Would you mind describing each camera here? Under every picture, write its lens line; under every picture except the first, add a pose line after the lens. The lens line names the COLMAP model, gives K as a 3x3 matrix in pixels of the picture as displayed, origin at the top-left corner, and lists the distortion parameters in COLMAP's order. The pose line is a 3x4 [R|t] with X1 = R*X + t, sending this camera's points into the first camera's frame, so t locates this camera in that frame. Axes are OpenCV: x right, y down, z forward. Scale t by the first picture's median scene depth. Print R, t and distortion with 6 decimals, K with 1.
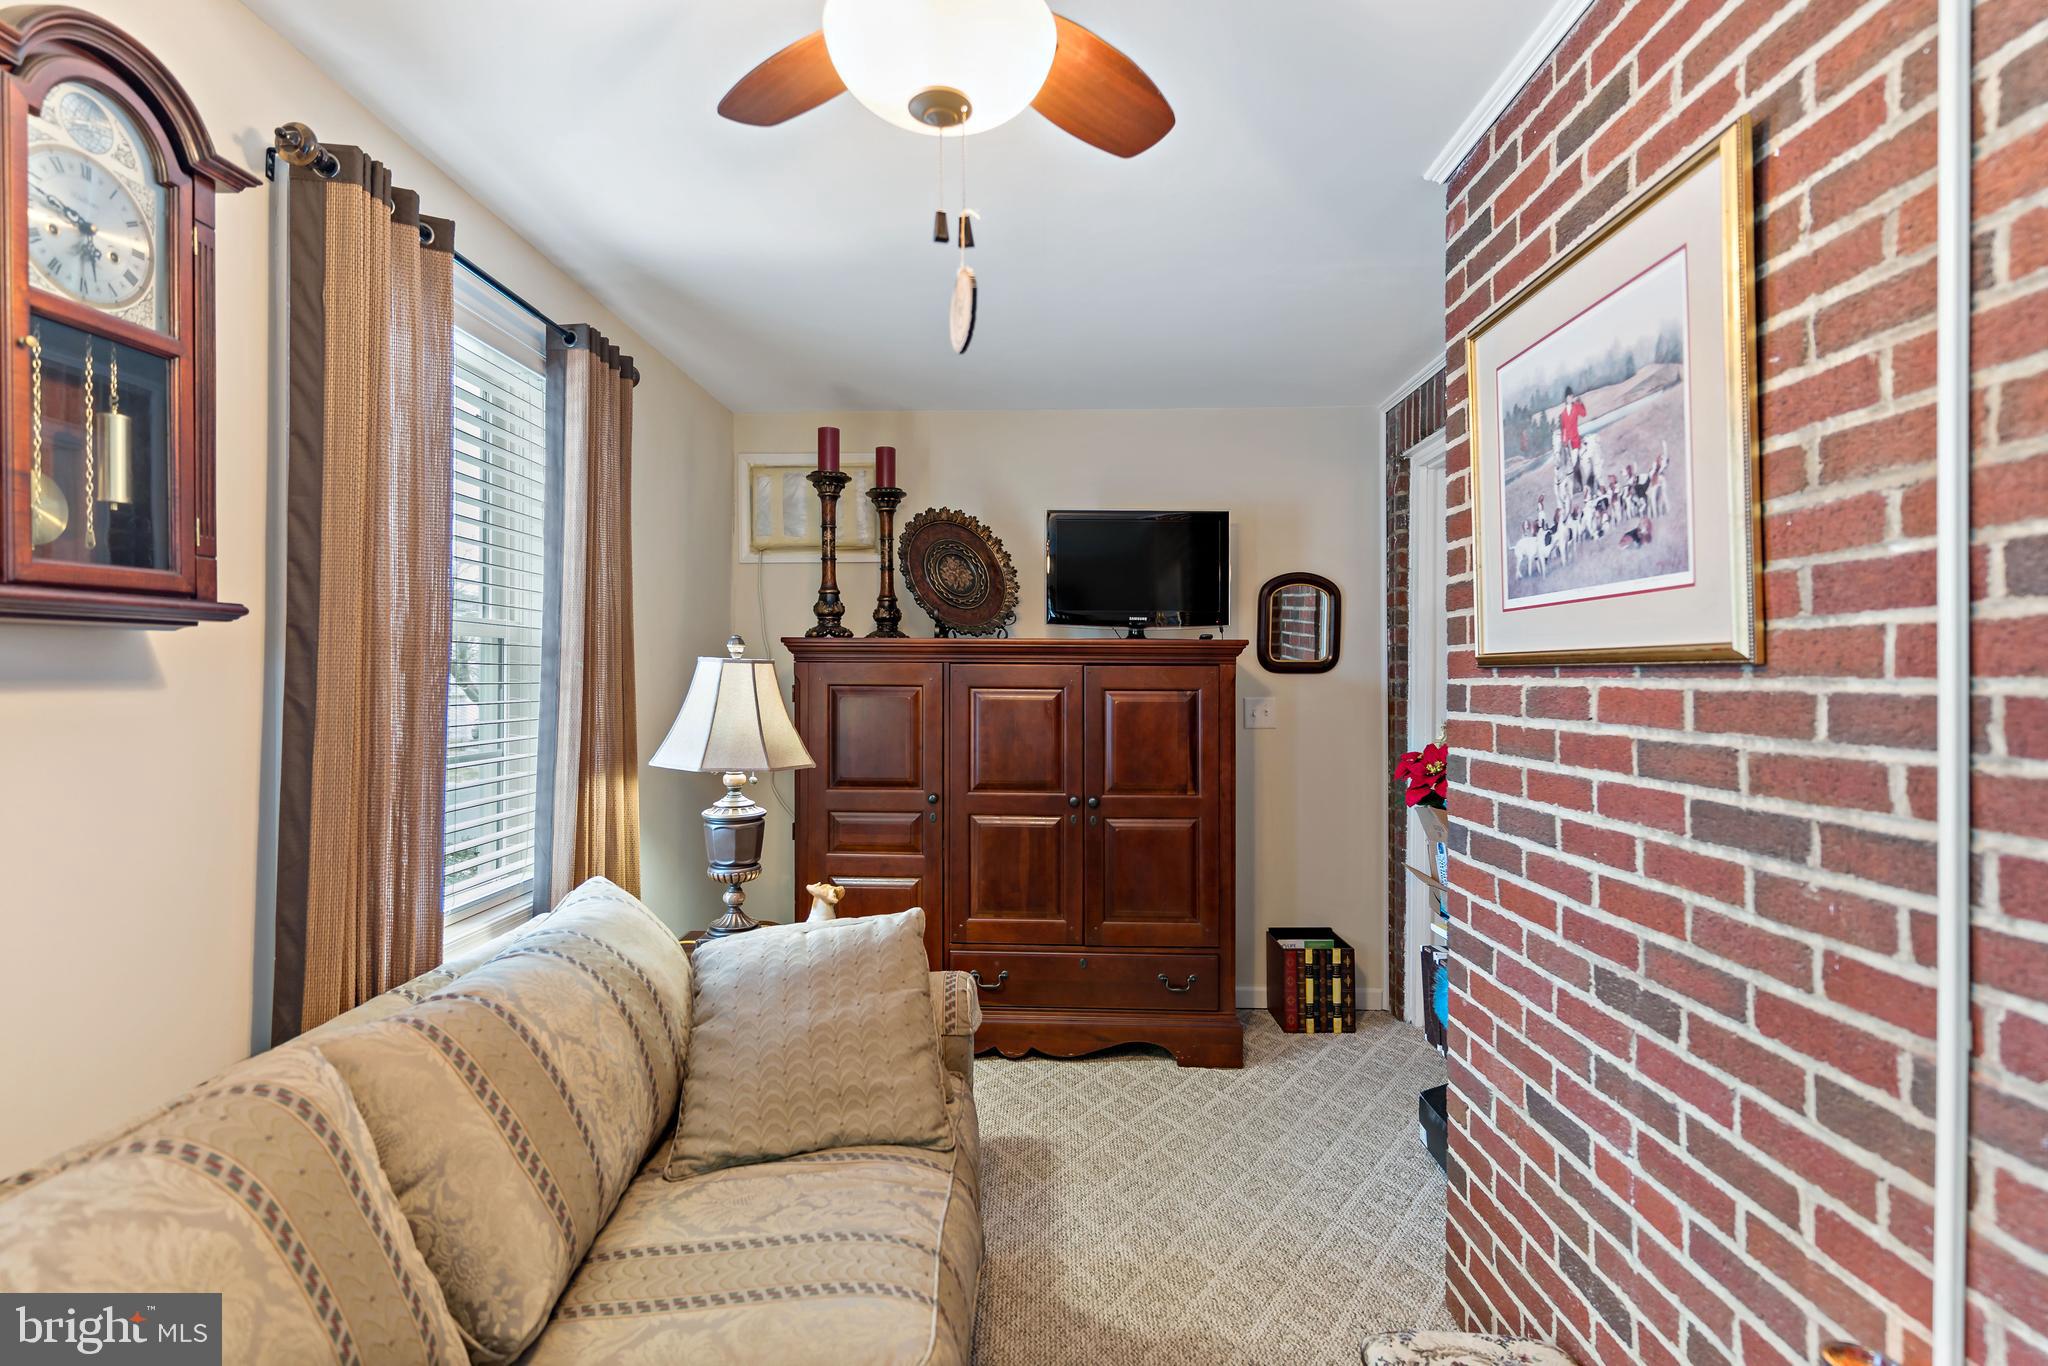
lens RADIAL K [[1008.5, 0, 1028.6], [0, 1008.5, 686.4], [0, 0, 1]] dist [0.019823, -0.000491]
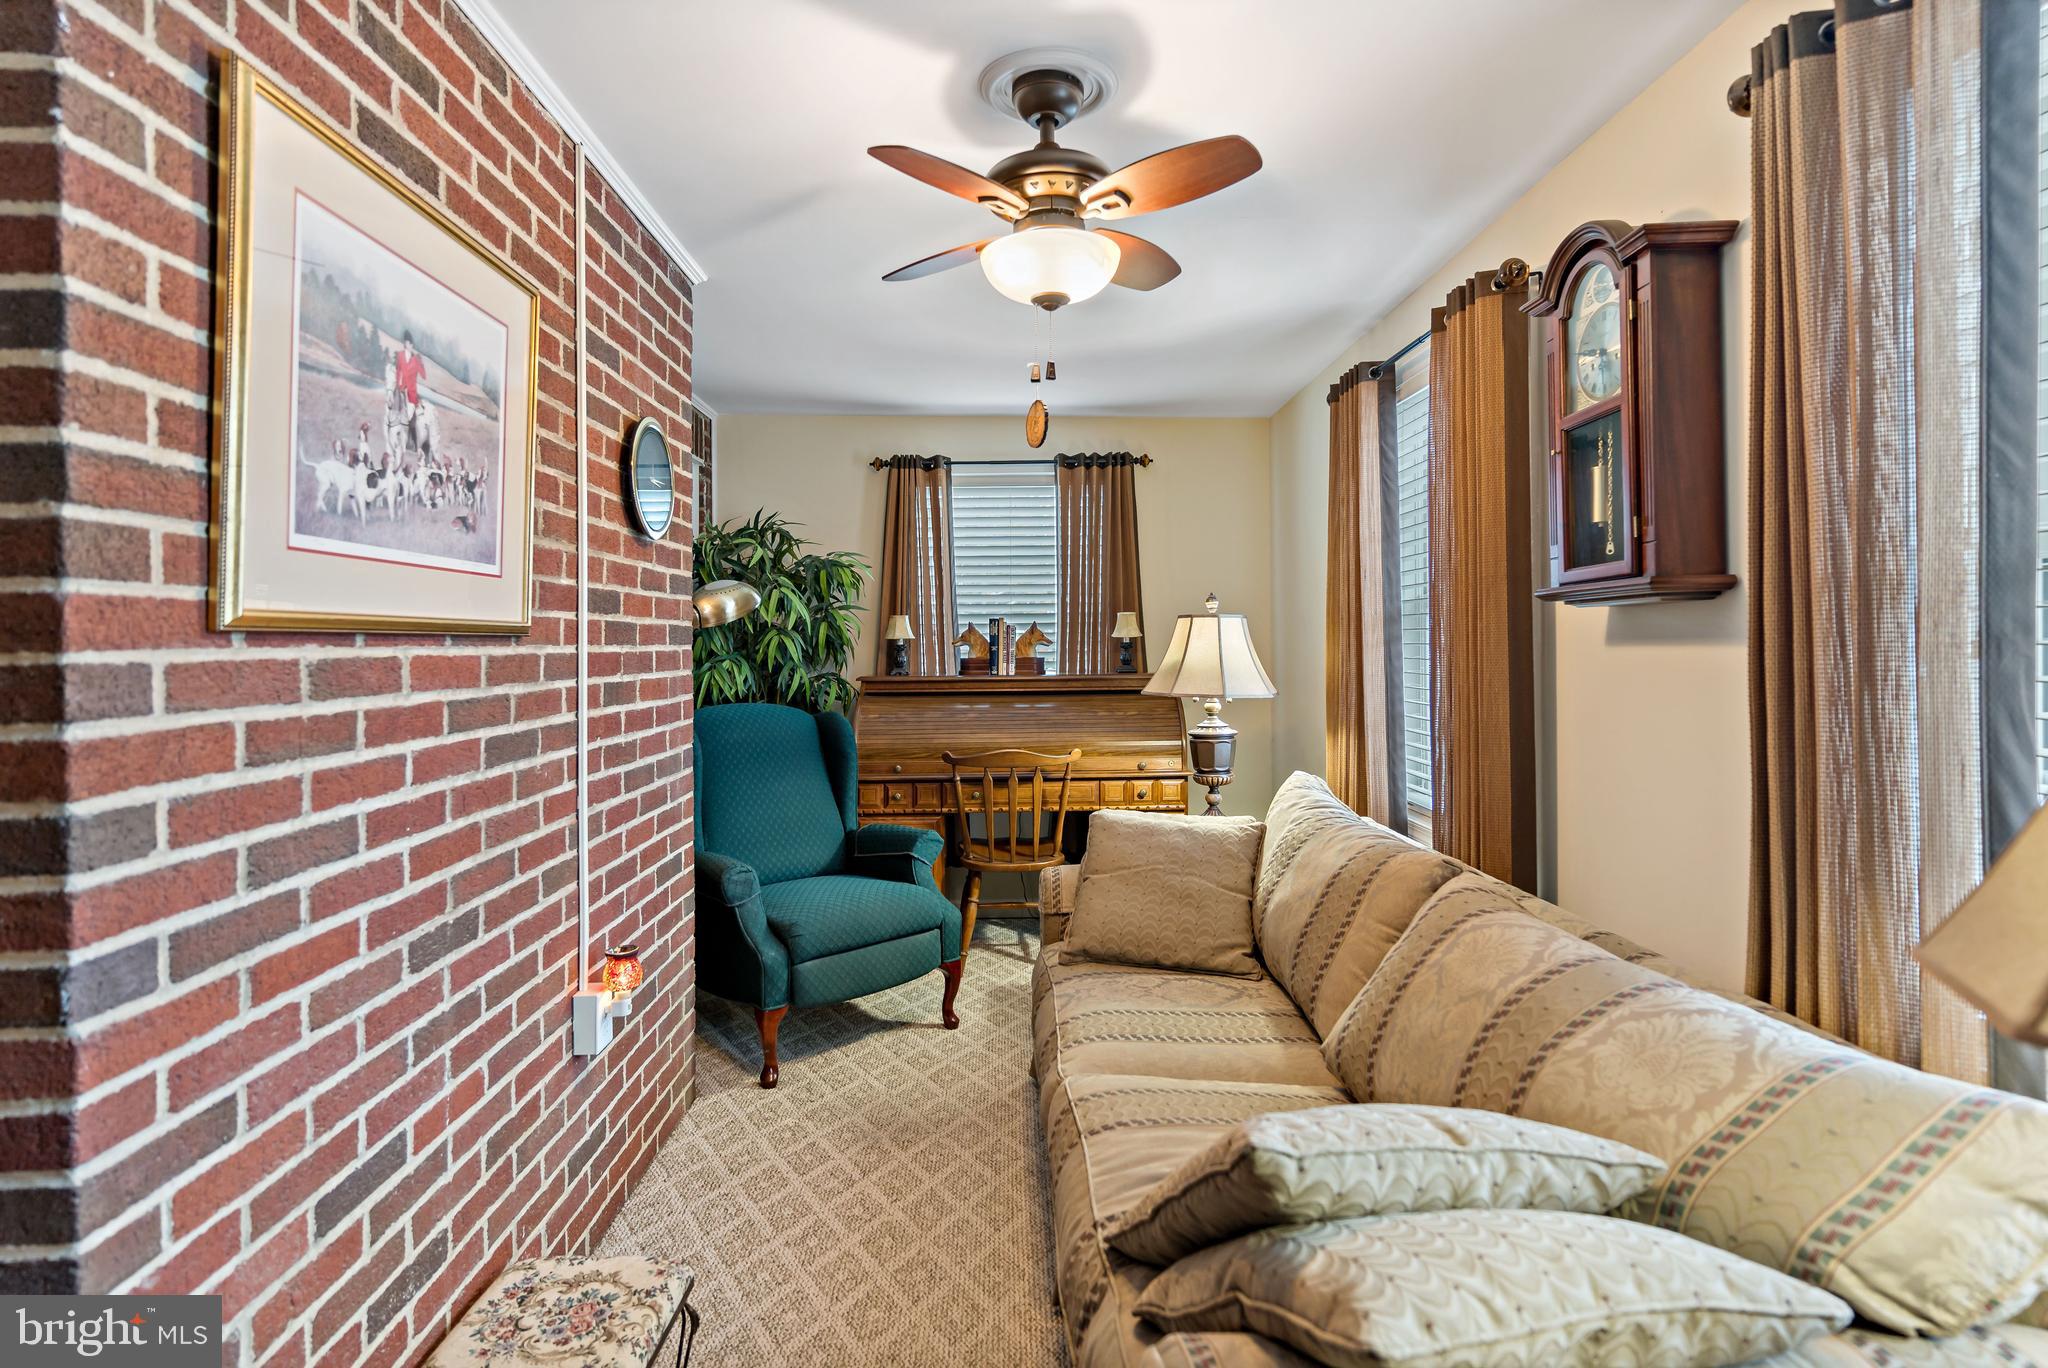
lens RADIAL K [[1008.5, 0, 1028.6], [0, 1008.5, 687.4], [0, 0, 1]] dist [0.019823, -0.000491]
pose [[-0.999183, 0.004354, -0.040186, 0.006353], [0.002143, 0.998489, 0.054915, -0.022229], [0.040364, 0.054784, -0.997682, 2.054696]]
